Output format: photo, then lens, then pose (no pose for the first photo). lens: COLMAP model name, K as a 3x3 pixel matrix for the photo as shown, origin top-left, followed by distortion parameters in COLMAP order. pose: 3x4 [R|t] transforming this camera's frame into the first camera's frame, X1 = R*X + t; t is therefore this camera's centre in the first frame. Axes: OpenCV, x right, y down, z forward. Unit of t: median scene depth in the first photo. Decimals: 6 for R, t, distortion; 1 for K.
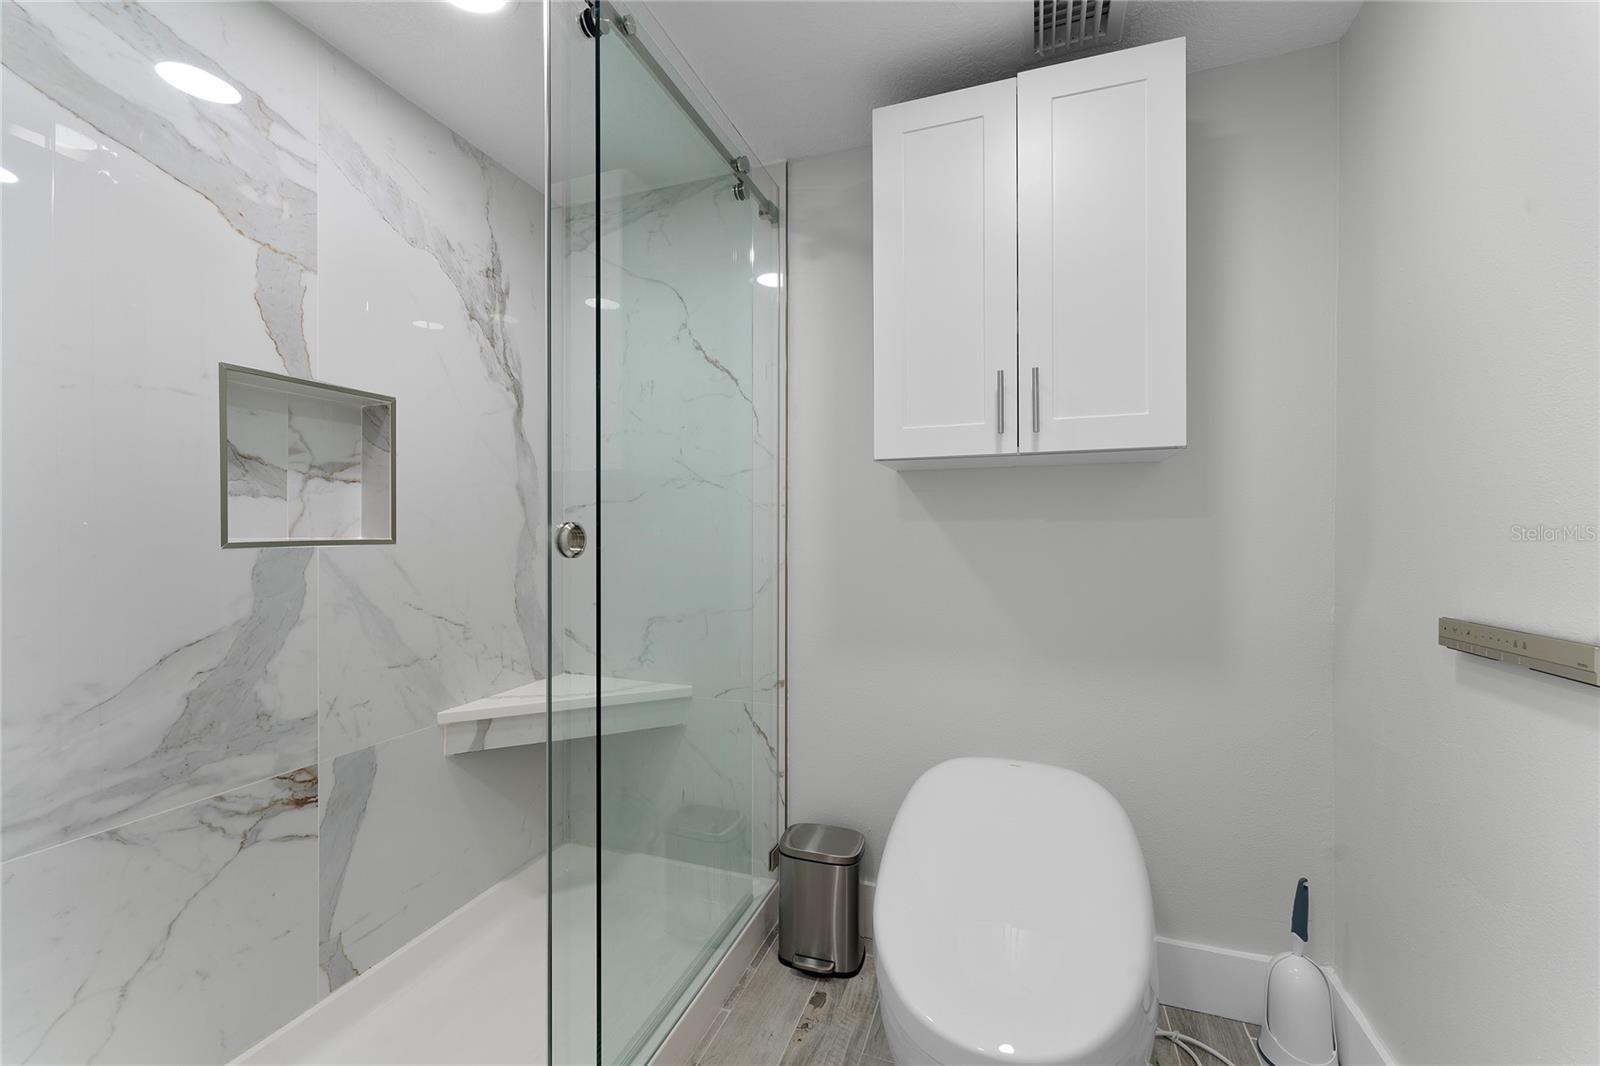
lens RADIAL K [[649.8, 0, 809.9], [0, 649.8, 532.2], [0, 0, 1]] dist [-0.000637, -0.000278]
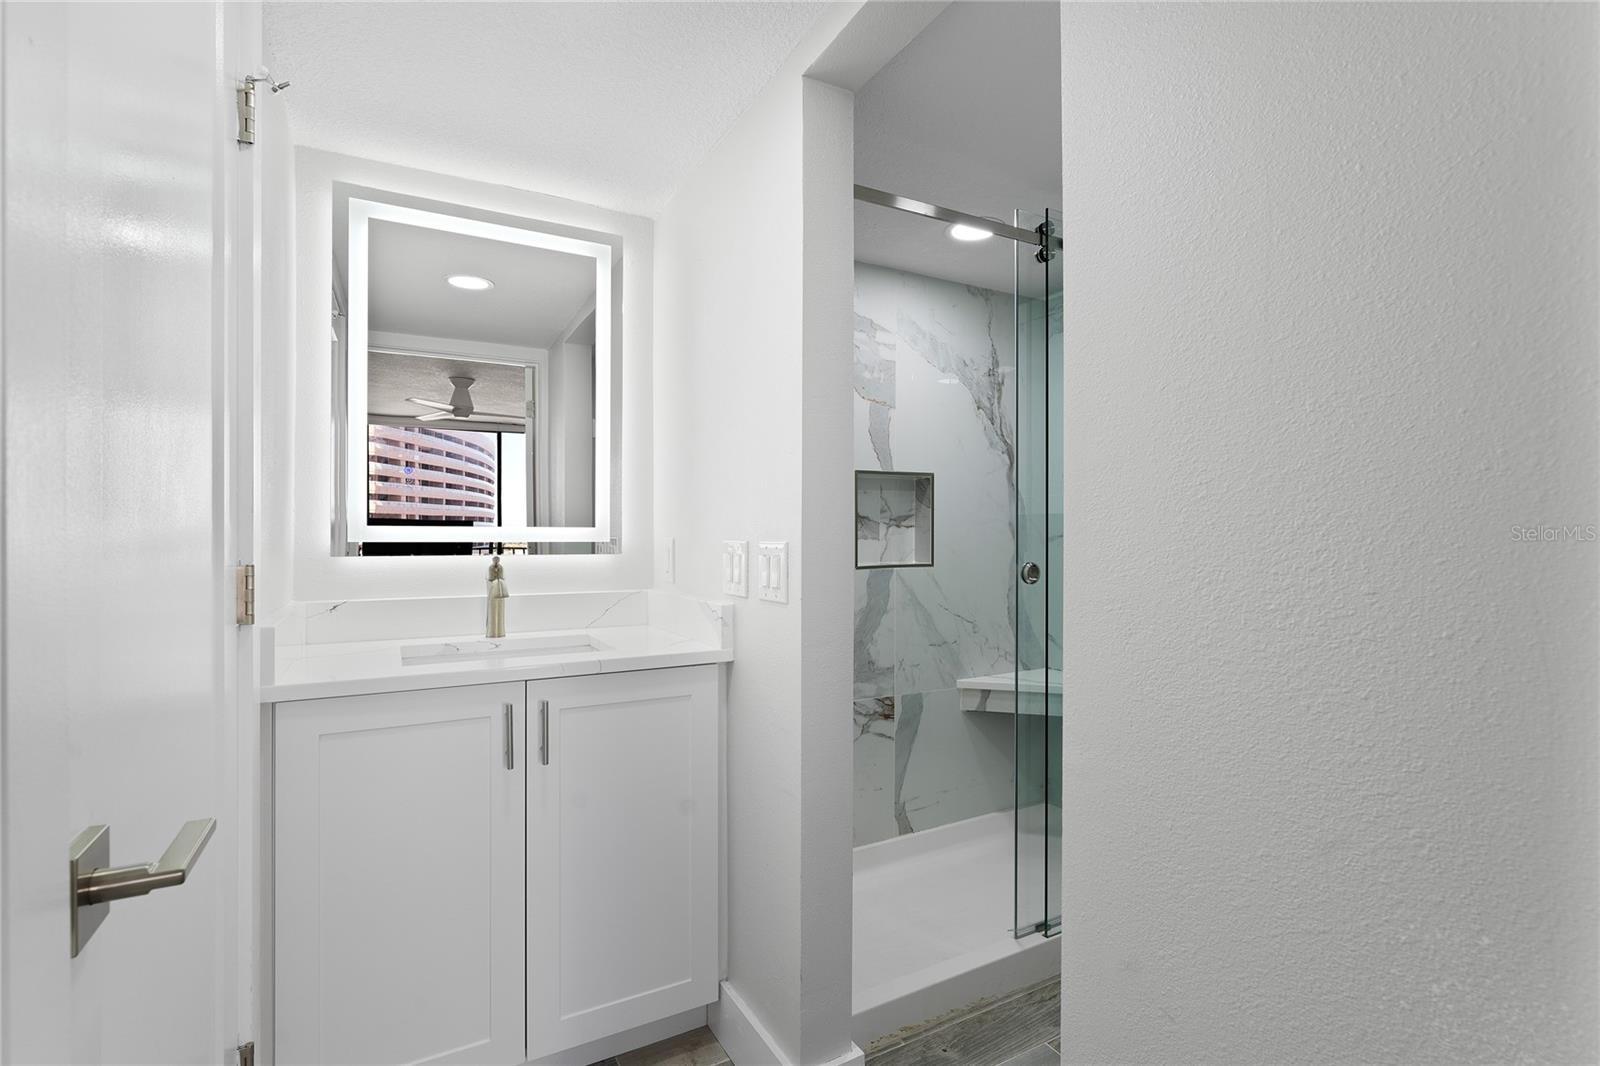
lens RADIAL K [[740.8, 0, 805.3], [0, 740.8, 533.0], [0, 0, 1]] dist [0.000172, -0.000930]
pose [[0.753422, 0.000800, -0.657536, 0.323777], [-0.004197, 0.999985, -0.003592, -0.059348], [0.657524, 0.005466, 0.753414, -0.586159]]
